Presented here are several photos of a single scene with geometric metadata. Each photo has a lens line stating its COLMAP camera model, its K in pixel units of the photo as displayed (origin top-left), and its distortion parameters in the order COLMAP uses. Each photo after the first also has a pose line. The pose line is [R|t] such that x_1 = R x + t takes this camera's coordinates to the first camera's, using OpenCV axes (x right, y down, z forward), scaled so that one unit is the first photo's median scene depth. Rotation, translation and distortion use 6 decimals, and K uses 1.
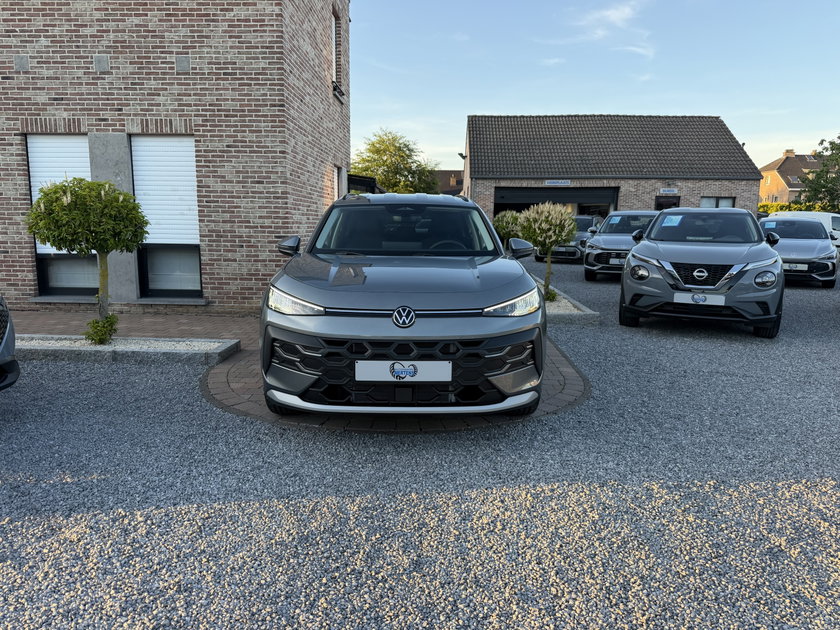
lens RADIAL K [[599.6, 0, 414.9], [0, 599.6, 321.0], [0, 0, 1]] dist [0.008679, -0.017691]
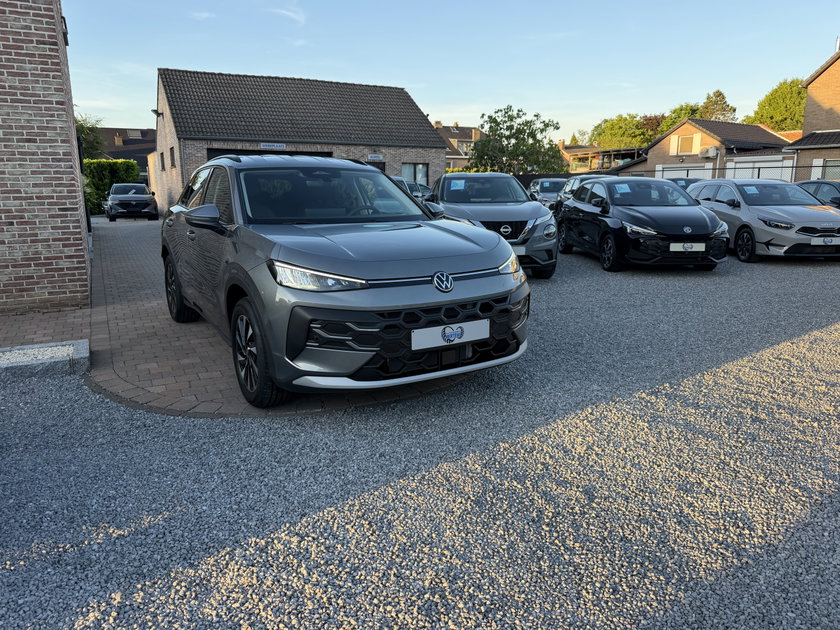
lens RADIAL K [[599.6, 0, 424.2], [0, 599.6, 317.7], [0, 0, 1]] dist [0.008679, -0.017691]
pose [[0.854658, -0.123247, 0.504351, -0.240739], [0.096565, 0.992200, 0.078825, -0.012863], [-0.510132, -0.018666, 0.859893, 0.057547]]
